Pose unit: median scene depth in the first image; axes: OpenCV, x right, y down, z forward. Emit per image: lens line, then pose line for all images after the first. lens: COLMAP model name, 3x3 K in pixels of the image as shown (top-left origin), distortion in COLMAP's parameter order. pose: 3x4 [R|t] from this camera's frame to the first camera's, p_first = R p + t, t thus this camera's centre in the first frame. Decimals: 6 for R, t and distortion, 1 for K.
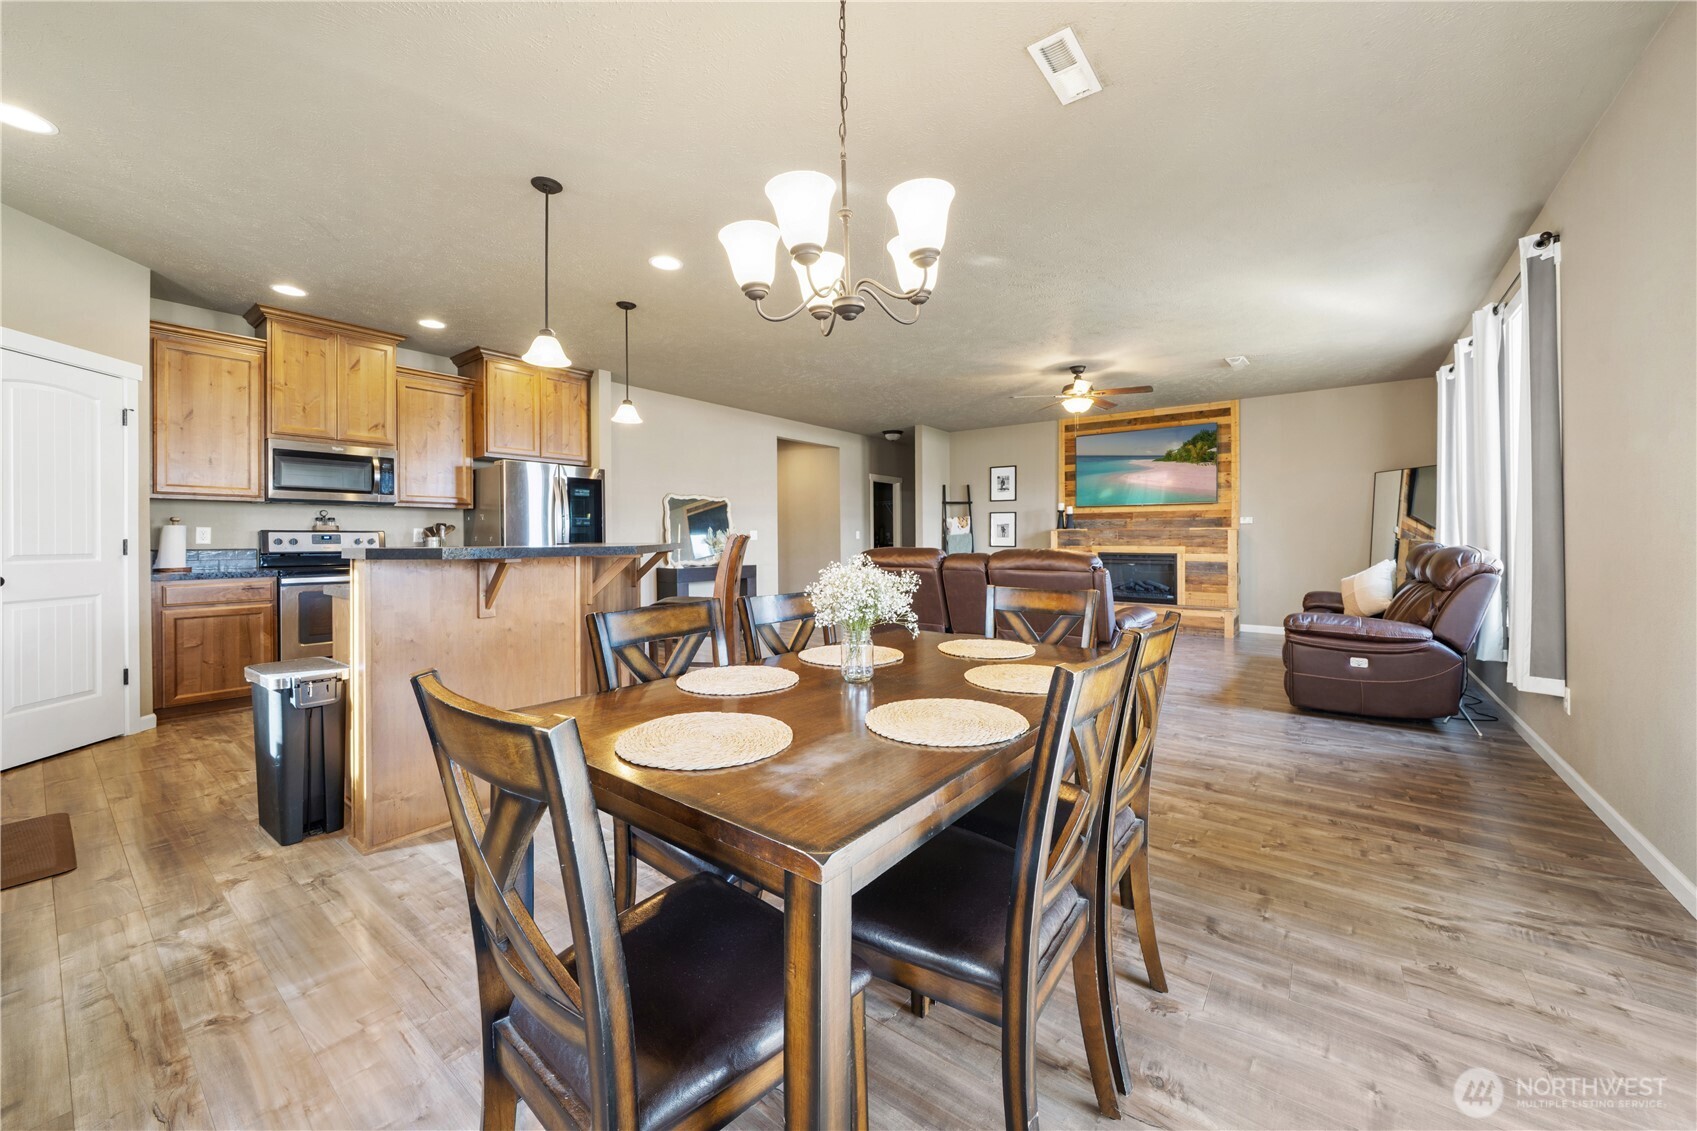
lens RADIAL K [[628.8, 0, 854.5], [0, 628.8, 541.8], [0, 0, 1]] dist [-0.003486, -0.000321]
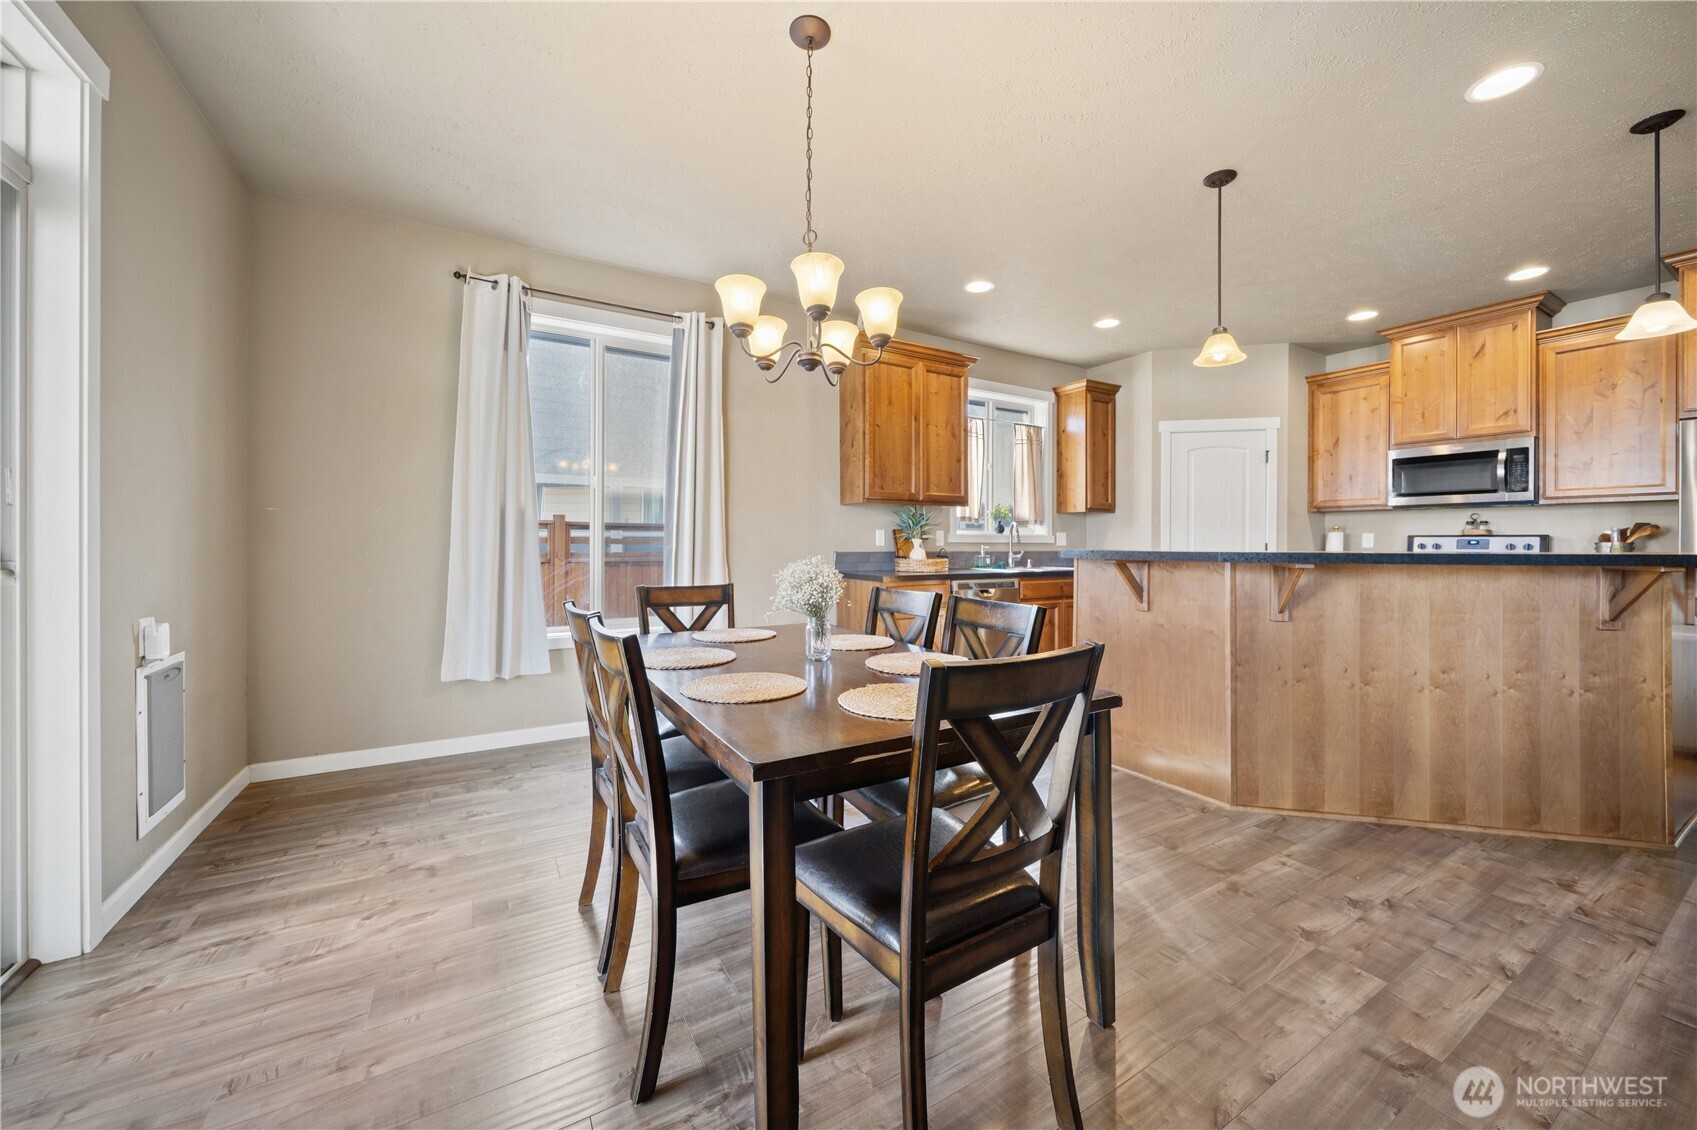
lens RADIAL K [[628.8, 0, 854.5], [0, 628.8, 541.3], [0, 0, 1]] dist [-0.003486, -0.000321]
pose [[-0.374181, 0.000407, -0.927355, 0.409936], [-0.007315, 0.999967, 0.003390, -0.005267], [0.927327, 0.008052, -0.374166, 0.545951]]
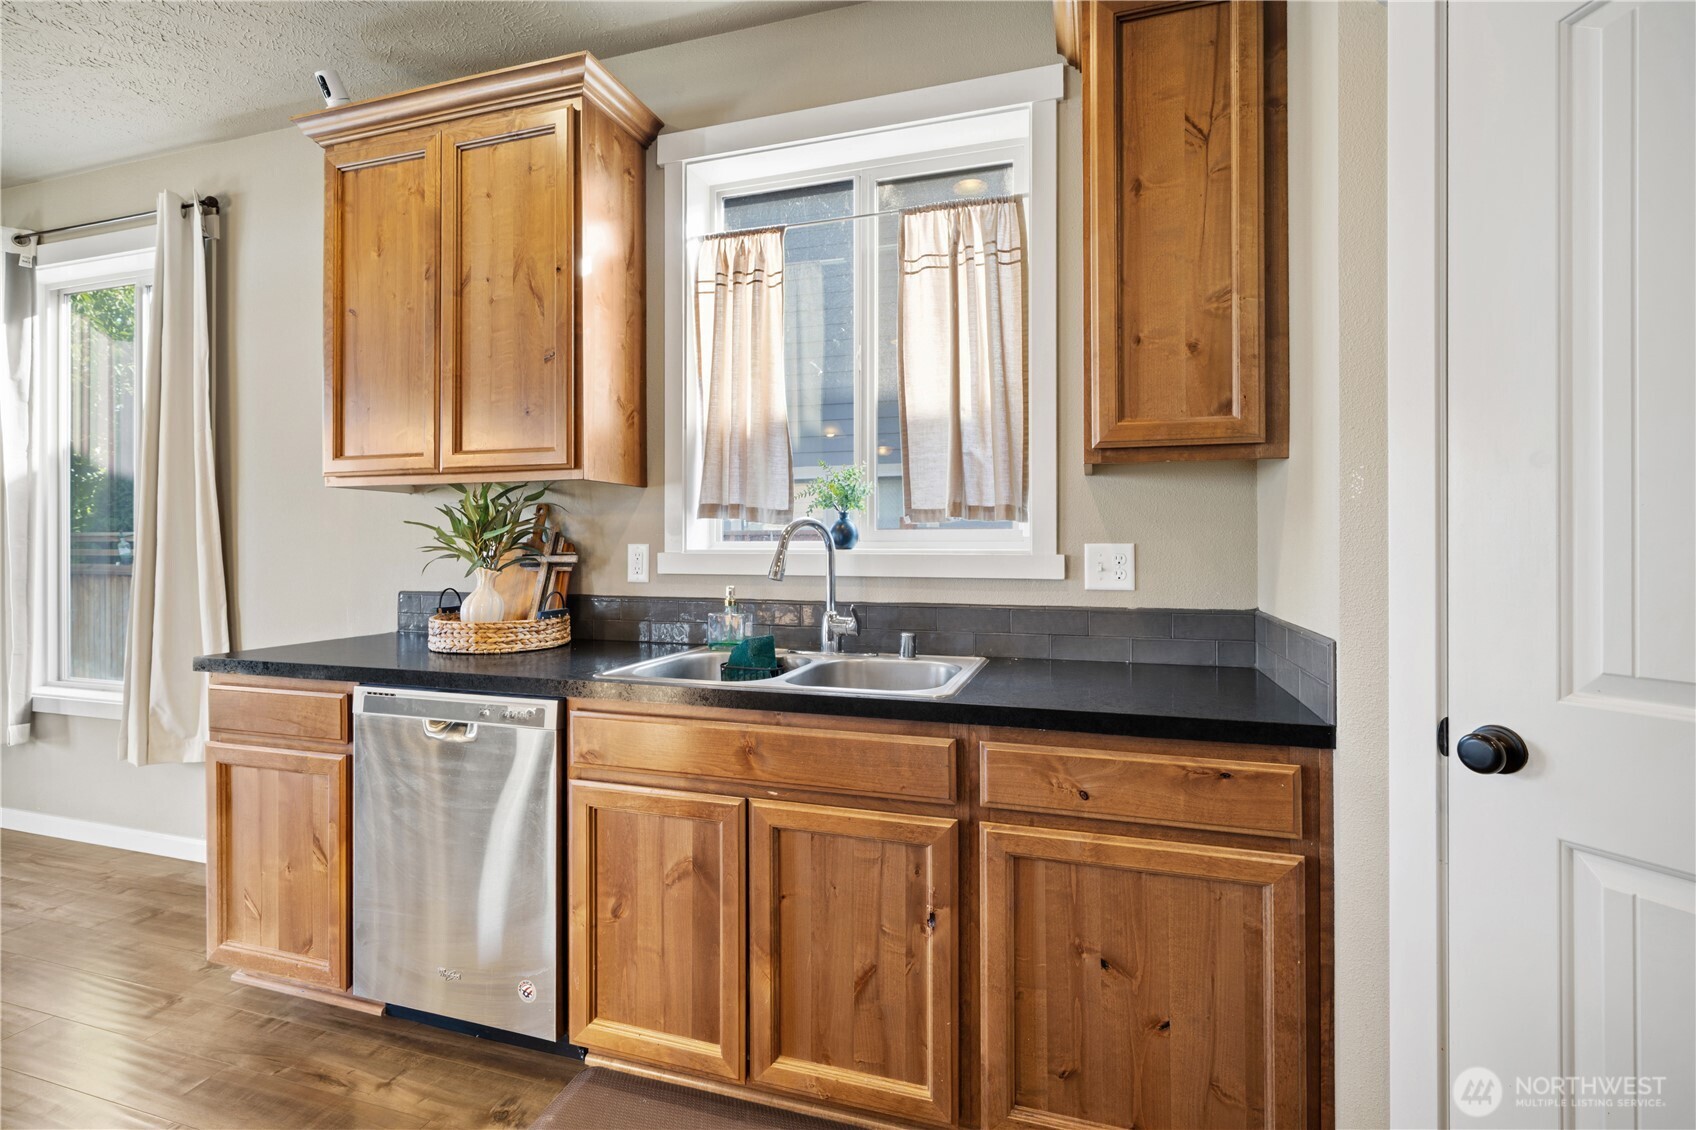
lens RADIAL K [[775.7, 0, 848.9], [0, 775.7, 541.8], [0, 0, 1]] dist [0.000931, -0.000075]
pose [[-0.940766, 0.002183, -0.339051, -0.658184], [0.001591, 0.999997, 0.002024, -0.024244], [0.339054, 0.001365, -0.940766, 0.832831]]
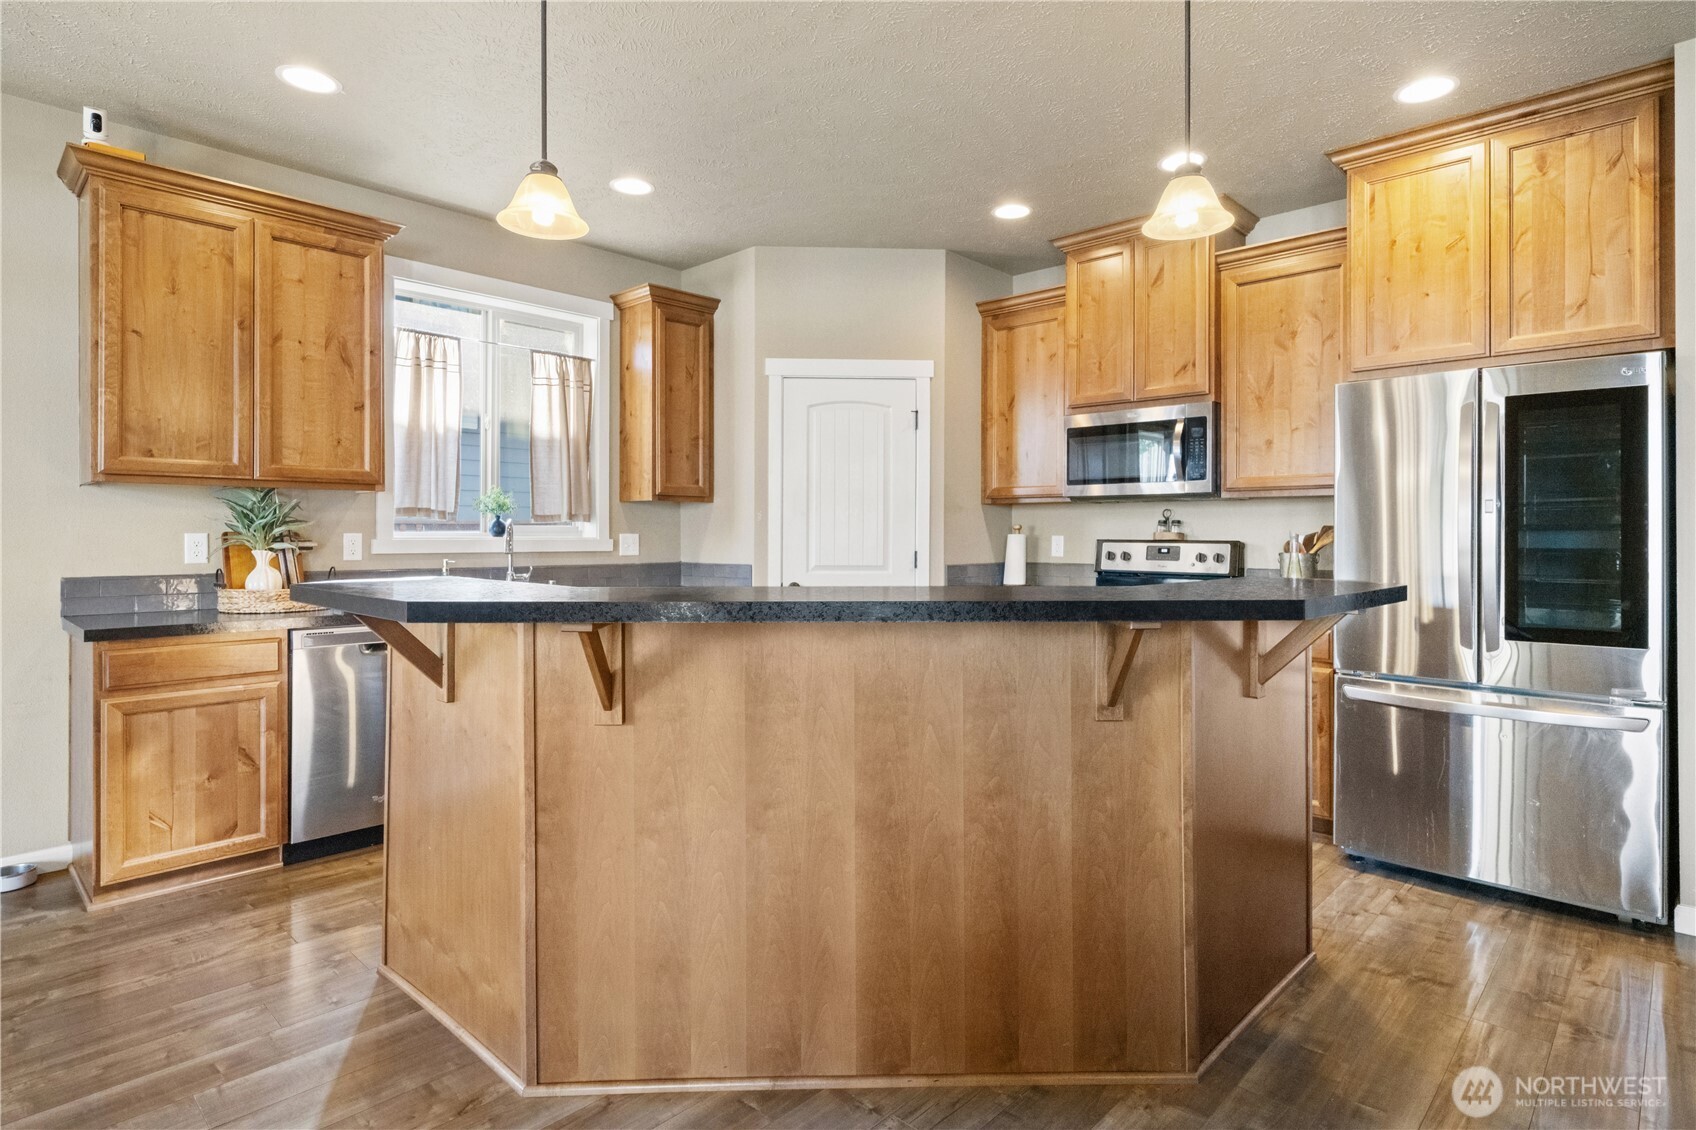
lens RADIAL K [[895.6, 0, 858.3], [0, 895.6, 530.3], [0, 0, 1]] dist [0.000002, 0.000514]
pose [[-0.107397, -0.002069, -0.994214, 0.137564], [-0.007117, 0.999974, -0.001312, -0.027134], [0.994191, 0.006934, -0.107409, 0.866164]]
